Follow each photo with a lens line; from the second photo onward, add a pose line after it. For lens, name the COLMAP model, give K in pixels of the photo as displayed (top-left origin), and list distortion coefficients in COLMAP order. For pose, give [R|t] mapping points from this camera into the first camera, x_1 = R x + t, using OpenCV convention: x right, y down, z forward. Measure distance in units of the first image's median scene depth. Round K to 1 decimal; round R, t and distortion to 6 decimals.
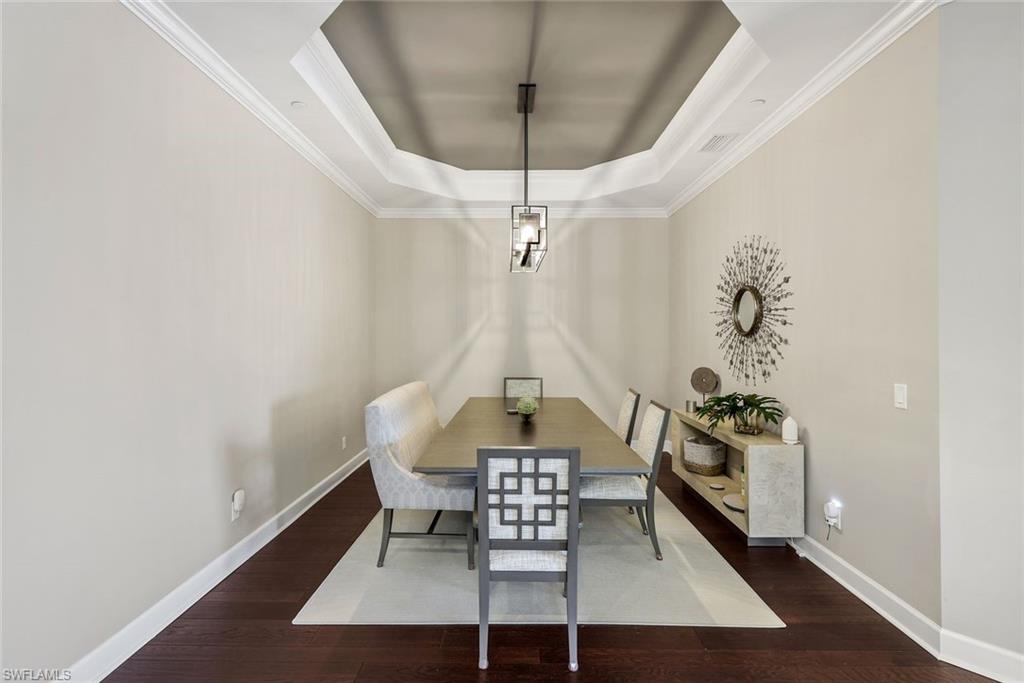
lens RADIAL K [[480.7, 0, 512.4], [0, 480.7, 335.2], [0, 0, 1]] dist [0.001680, 0.000612]
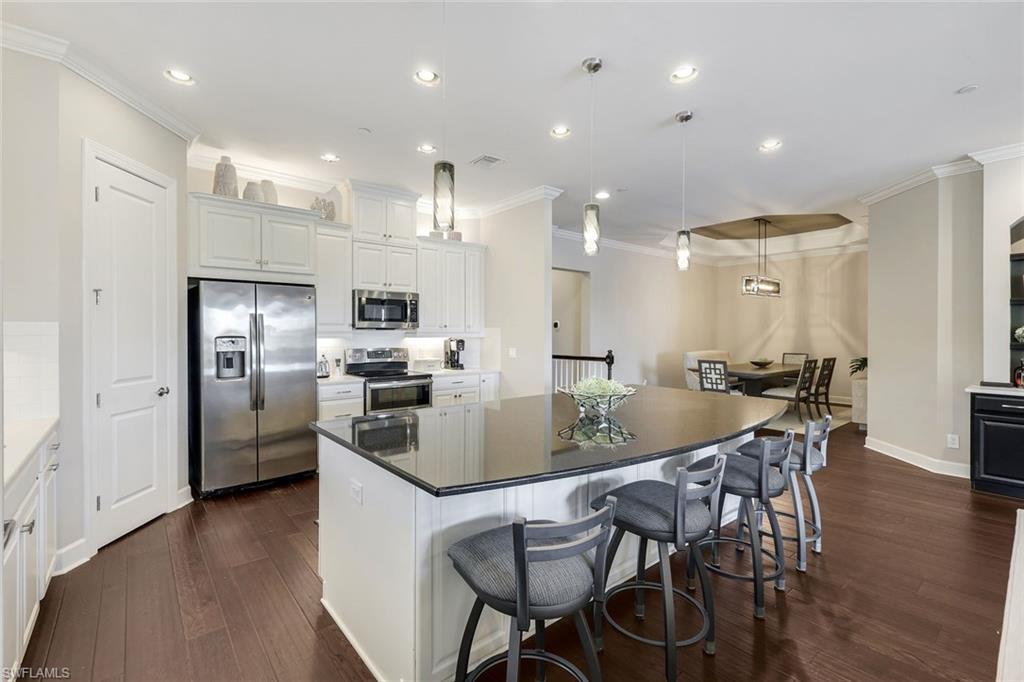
lens RADIAL K [[452.7, 0, 510.9], [0, 452.7, 335.4], [0, 0, 1]] dist [0.001292, 0.000180]
pose [[0.645852, 0.002672, -0.763458, 1.544903], [0.004501, 0.999963, 0.007307, 0.015845], [0.763450, -0.008156, 0.645816, -2.175992]]
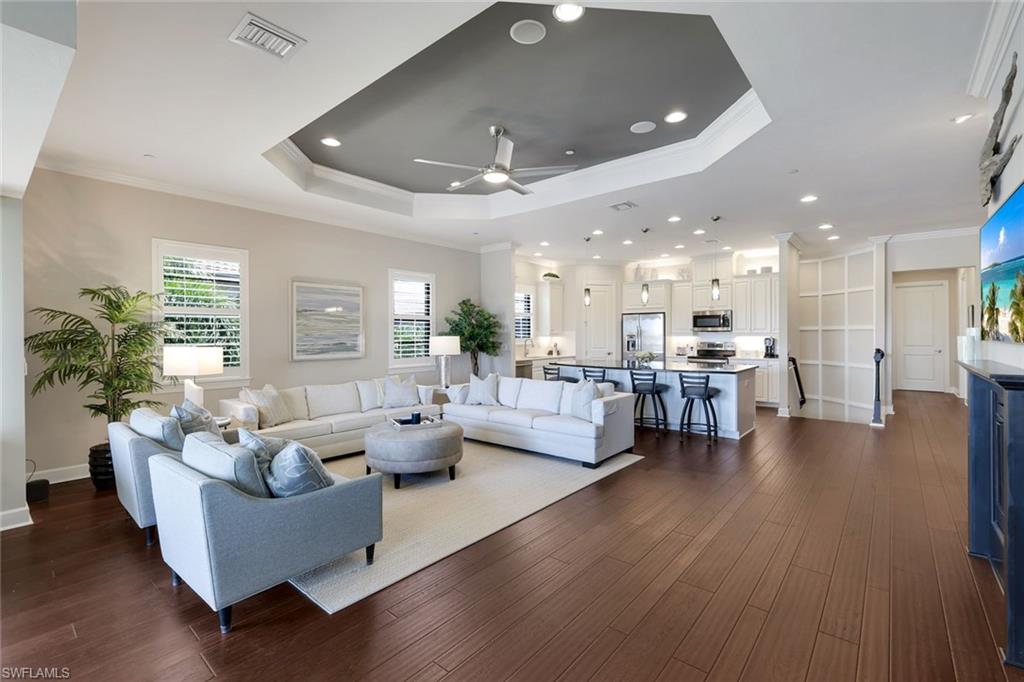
lens RADIAL K [[452.7, 0, 510.9], [0, 452.7, 335.4], [0, 0, 1]] dist [0.001292, 0.000180]
pose [[-0.642211, 0.005165, -0.766510, 3.865119], [0.005949, 0.999981, 0.001754, 0.015730], [0.766504, -0.003434, -0.642230, 0.171414]]
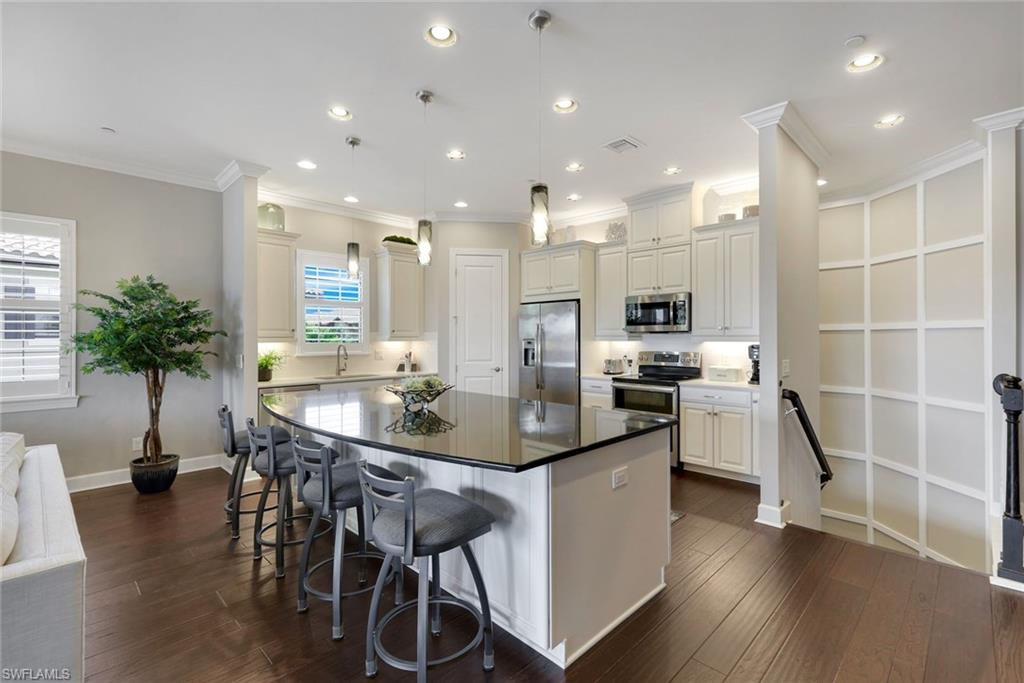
lens RADIAL K [[462.0, 0, 512.0], [0, 462.0, 338.0], [0, 0, 1]] dist [0.002016, 0.000091]
pose [[-0.703488, 0.002957, -0.710701, 1.563828], [0.004999, 0.999987, -0.000787, 0.023928], [0.710689, -0.004106, -0.703494, 0.024214]]
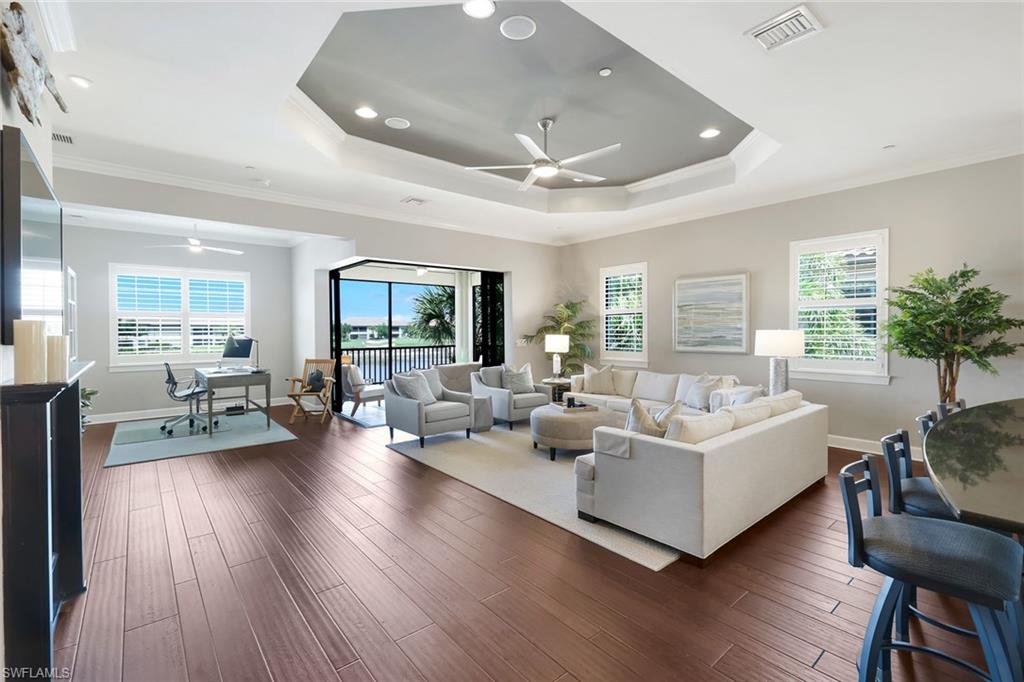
lens RADIAL K [[452.7, 0, 510.9], [0, 452.7, 335.4], [0, 0, 1]] dist [0.001292, 0.000180]
pose [[-0.639210, -0.007359, 0.768997, 0.941532], [0.001997, 0.999935, 0.011229, 0.023573], [-0.769030, 0.008713, -0.639154, 0.240984]]
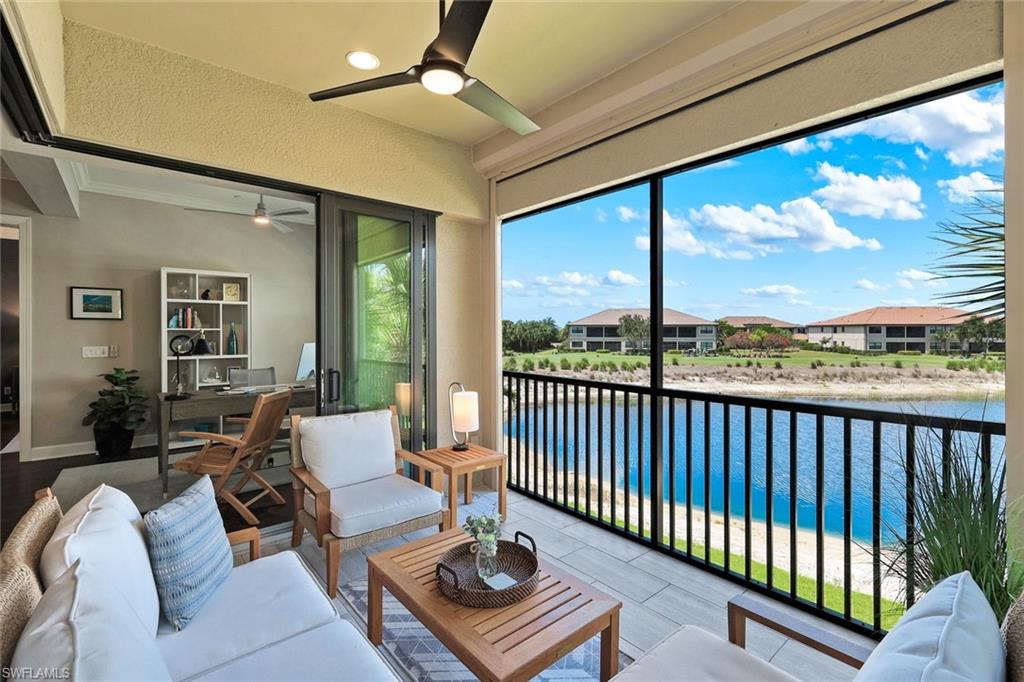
lens RADIAL K [[454.4, 0, 515.2], [0, 454.4, 330.4], [0, 0, 1]] dist [0.001101, 0.000120]
pose [[0.755646, 0.003182, 0.654972, 4.051753], [-0.005861, 0.999981, 0.001904, 0.013714], [-0.654954, -0.005277, 0.755650, -2.582510]]
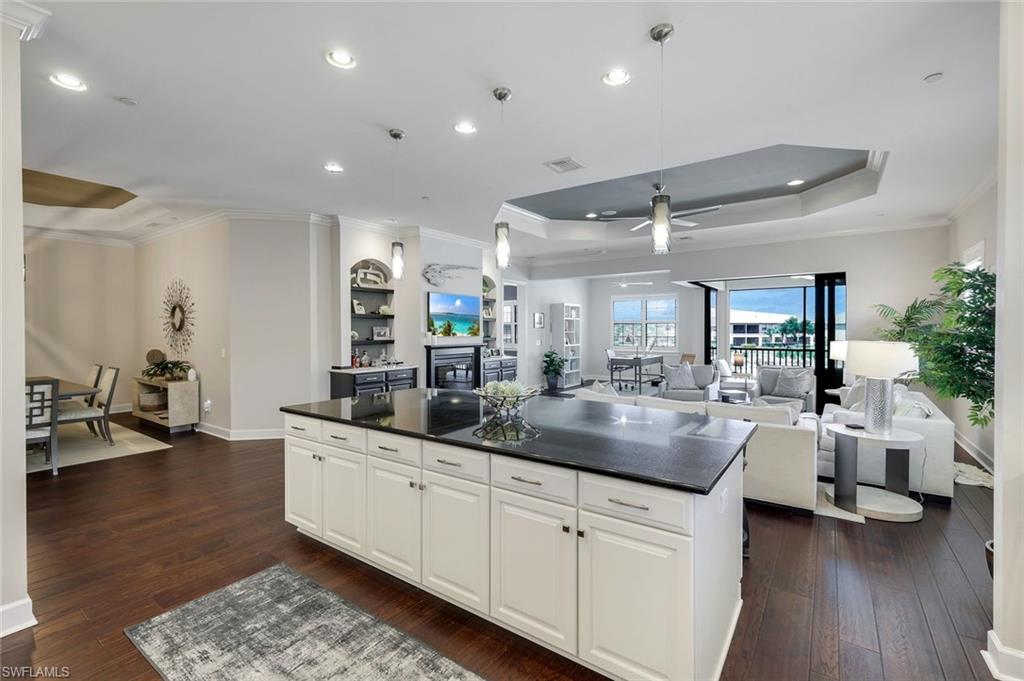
lens RADIAL K [[449.3, 0, 511.9], [0, 449.3, 332.3], [0, 0, 1]] dist [0.003672, 0.000377]
pose [[0.573975, -0.005855, 0.818852, -0.375009], [-0.002217, 0.999960, 0.008704, -0.019850], [-0.818870, -0.006811, 0.573938, -1.985653]]
